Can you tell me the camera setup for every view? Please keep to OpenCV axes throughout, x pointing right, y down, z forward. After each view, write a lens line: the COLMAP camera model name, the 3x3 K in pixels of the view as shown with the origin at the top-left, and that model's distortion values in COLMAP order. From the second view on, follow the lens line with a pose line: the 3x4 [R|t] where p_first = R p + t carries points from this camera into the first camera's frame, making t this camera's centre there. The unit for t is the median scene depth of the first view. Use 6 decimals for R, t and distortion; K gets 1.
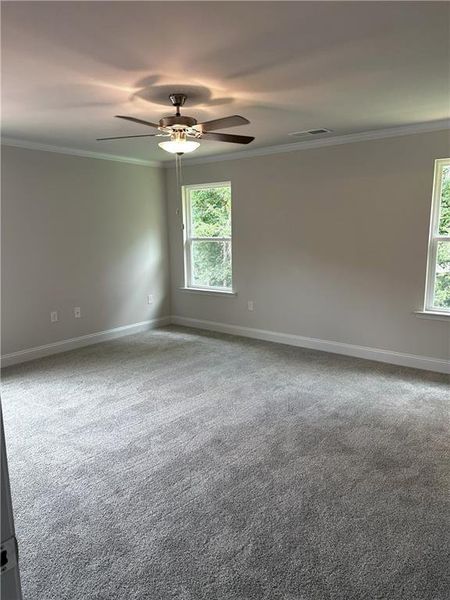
lens RADIAL K [[422.5, 0, 215.7], [0, 422.5, 299.7], [0, 0, 1]] dist [0.035292, -0.005627]
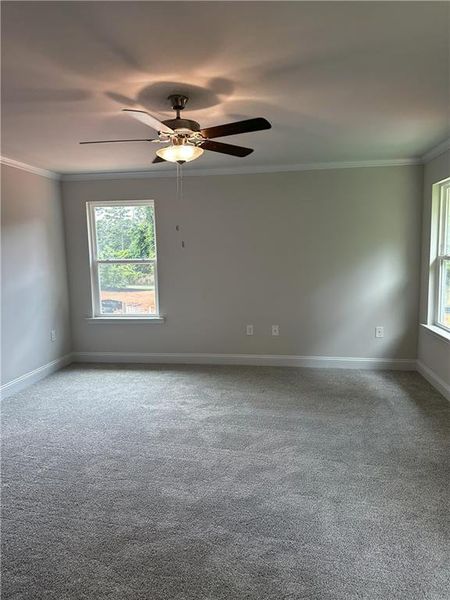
lens RADIAL K [[422.5, 0, 215.7], [0, 422.5, 299.7], [0, 0, 1]] dist [0.035292, -0.005627]
pose [[0.480744, 0.109866, -0.869951, 0.564047], [-0.135907, 0.989466, 0.049856, -0.087612], [0.866265, 0.094264, 0.490611, 0.496697]]
